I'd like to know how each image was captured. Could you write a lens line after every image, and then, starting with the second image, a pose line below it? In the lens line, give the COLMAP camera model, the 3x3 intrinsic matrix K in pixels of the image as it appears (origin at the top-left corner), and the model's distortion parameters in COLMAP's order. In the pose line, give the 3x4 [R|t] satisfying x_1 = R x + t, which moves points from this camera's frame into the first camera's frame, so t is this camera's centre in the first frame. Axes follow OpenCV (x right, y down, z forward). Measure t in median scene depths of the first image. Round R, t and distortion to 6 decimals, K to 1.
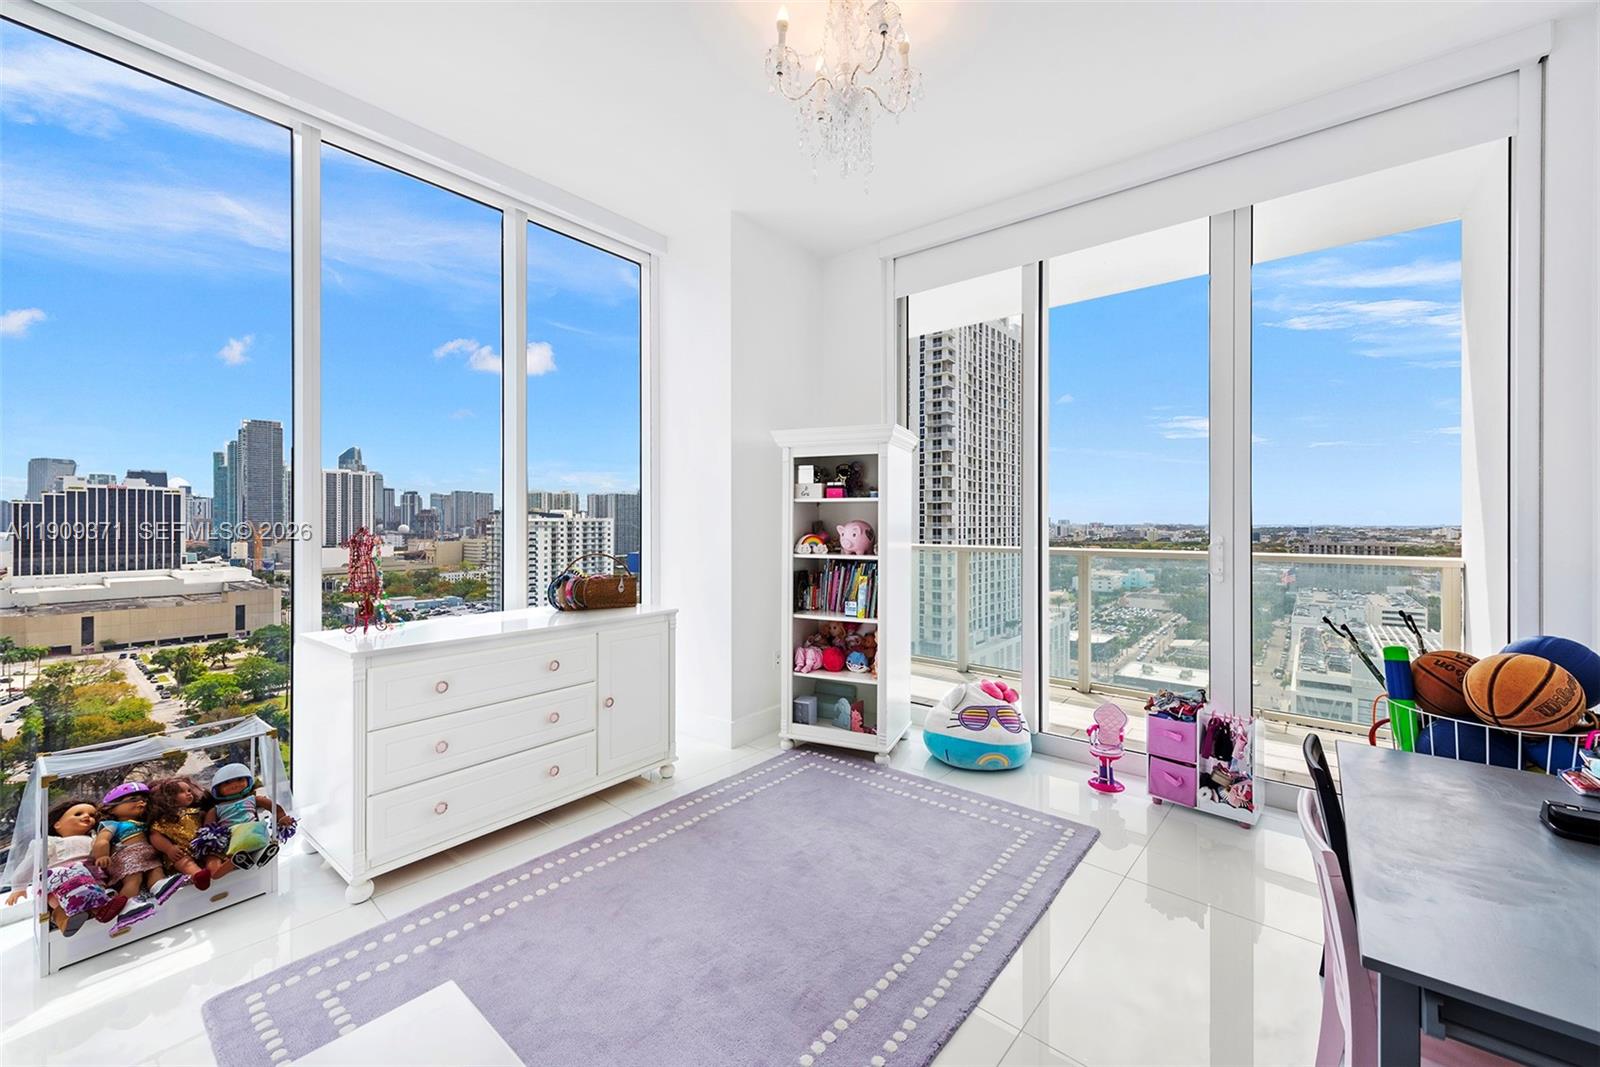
lens RADIAL K [[627.8, 0, 797.3], [0, 627.8, 523.3], [0, 0, 1]] dist [0.011905, -0.000297]
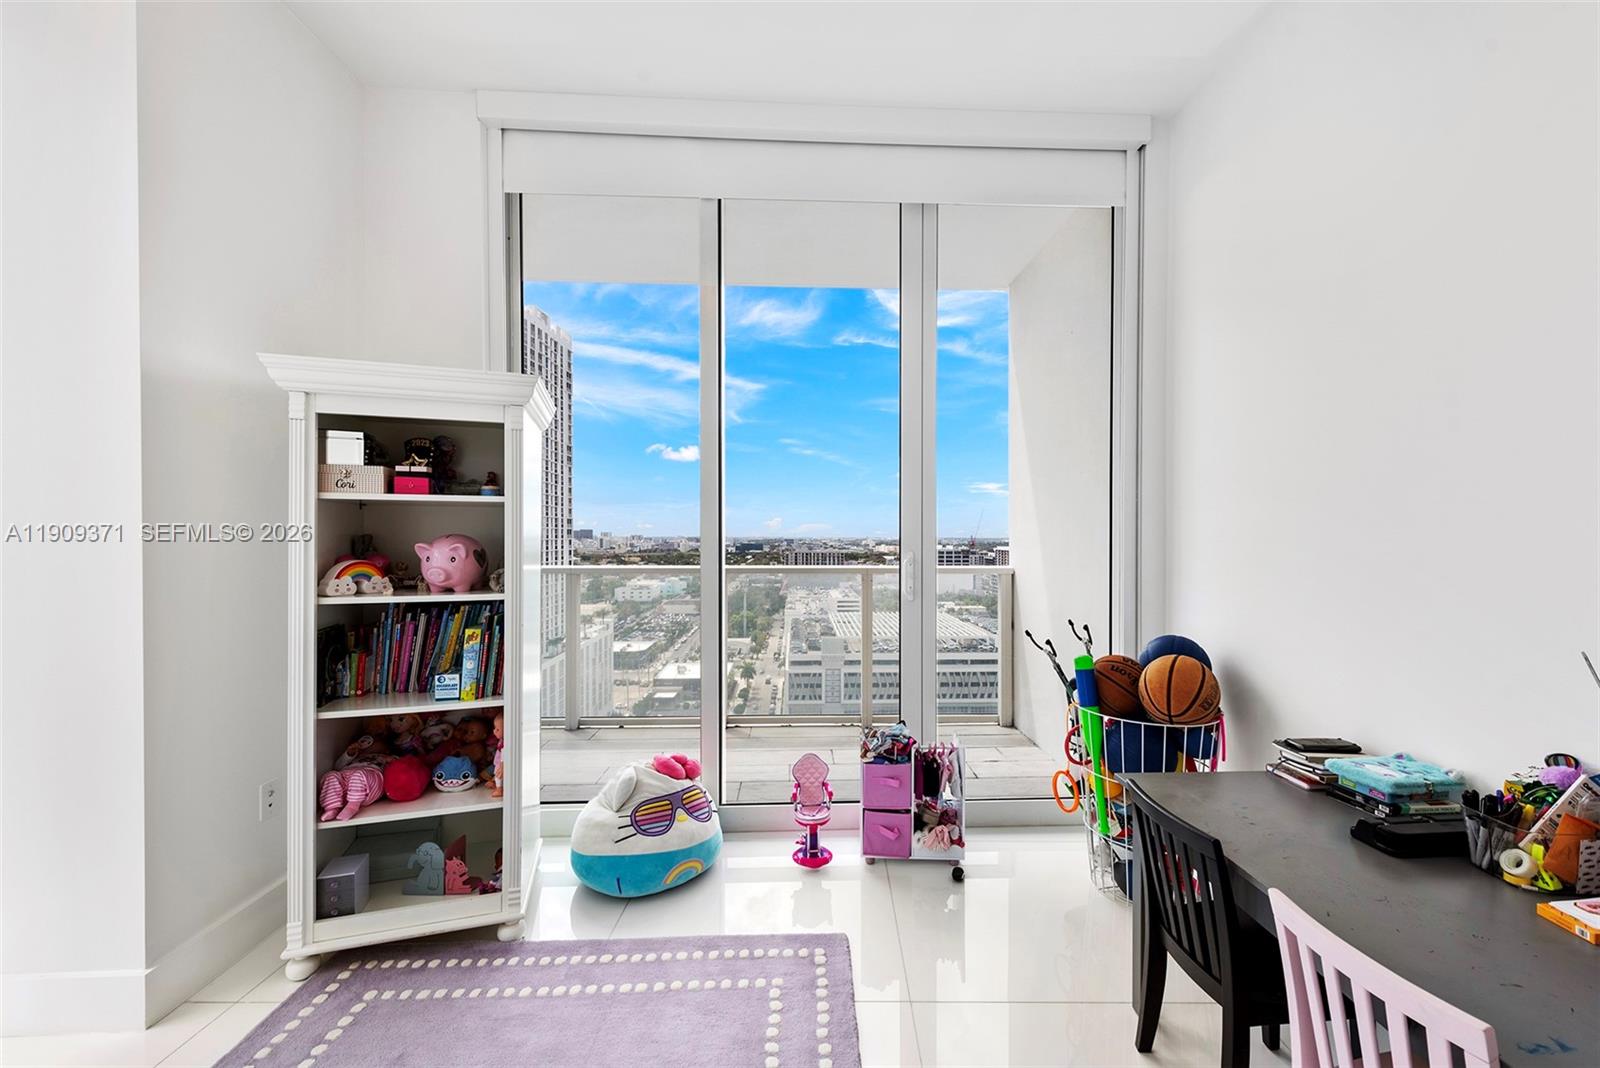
lens RADIAL K [[640.1, 0, 829.7], [0, 640.1, 538.4], [0, 0, 1]] dist [0.002425, -0.000118]
pose [[0.740648, -0.001435, 0.671891, -0.049012], [-0.001538, 0.999991, 0.003831, -0.003266], [-0.671891, -0.003871, 0.740640, 0.321573]]
